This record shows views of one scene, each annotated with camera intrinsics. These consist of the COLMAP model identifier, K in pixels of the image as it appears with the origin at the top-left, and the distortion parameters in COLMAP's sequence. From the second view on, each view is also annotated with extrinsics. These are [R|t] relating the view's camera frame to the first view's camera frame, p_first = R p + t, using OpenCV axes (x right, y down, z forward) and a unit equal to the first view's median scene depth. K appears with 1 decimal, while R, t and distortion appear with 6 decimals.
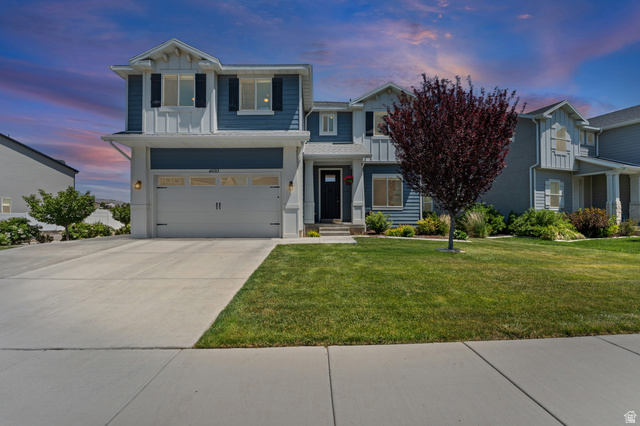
lens RADIAL K [[255.4, 0, 318.4], [0, 255.4, 214.6], [0, 0, 1]] dist [0.000252, 0.000019]
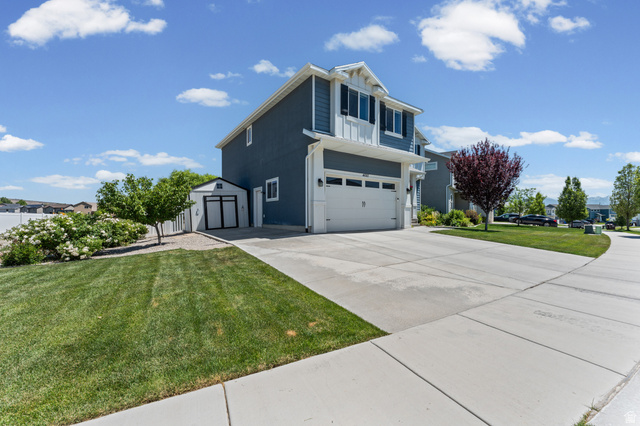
lens RADIAL K [[255.4, 0, 318.4], [0, 255.4, 214.6], [0, 0, 1]] dist [0.000252, 0.000019]
pose [[0.810239, 0.001826, 0.586097, -1.380058], [-0.006867, 0.999956, 0.006378, 0.010133], [-0.586060, -0.009193, 0.810216, 0.154636]]
